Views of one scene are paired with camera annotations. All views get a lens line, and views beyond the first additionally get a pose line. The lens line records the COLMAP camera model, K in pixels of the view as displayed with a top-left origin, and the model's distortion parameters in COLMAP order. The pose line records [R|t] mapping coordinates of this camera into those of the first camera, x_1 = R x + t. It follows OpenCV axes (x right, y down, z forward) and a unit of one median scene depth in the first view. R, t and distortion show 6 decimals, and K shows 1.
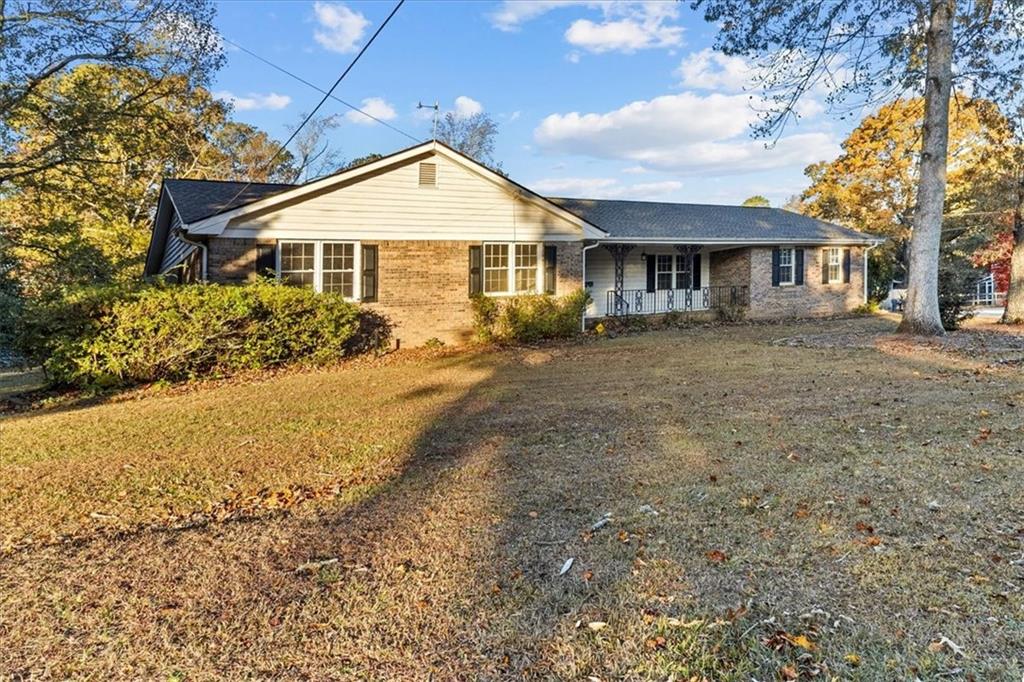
lens RADIAL K [[489.3, 0, 510.5], [0, 489.3, 330.0], [0, 0, 1]] dist [0.000641, 0.000198]
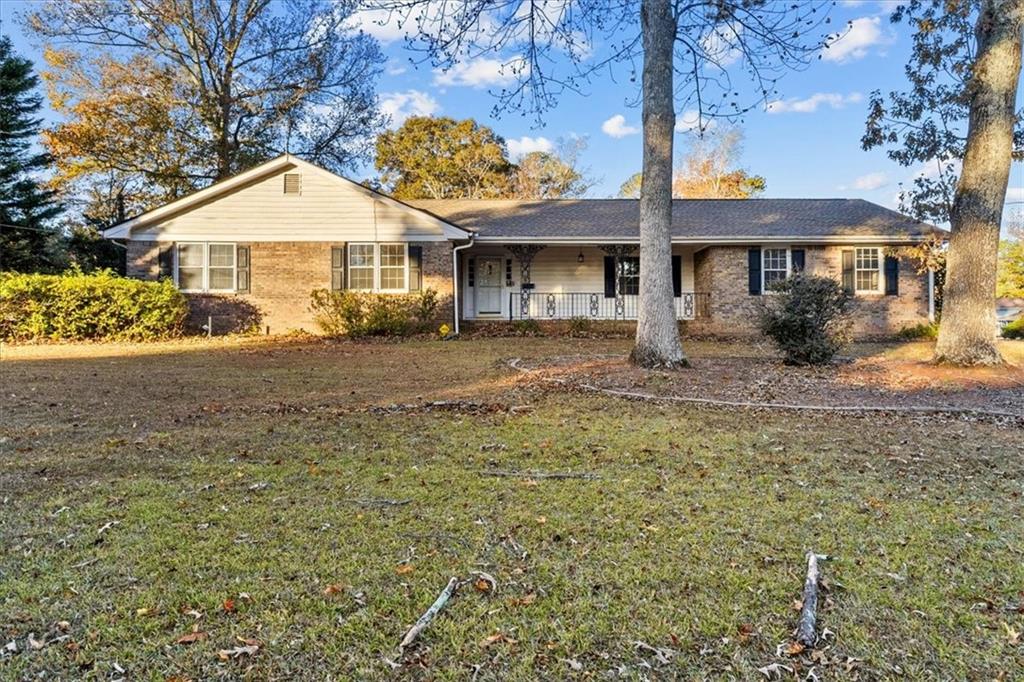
lens RADIAL K [[489.3, 0, 510.5], [0, 489.3, 330.0], [0, 0, 1]] dist [0.000641, 0.000198]
pose [[0.917348, 0.064969, -0.392748, 0.692399], [-0.065496, 0.997780, 0.012073, -0.022179], [0.392661, 0.014648, 0.919567, 0.139082]]
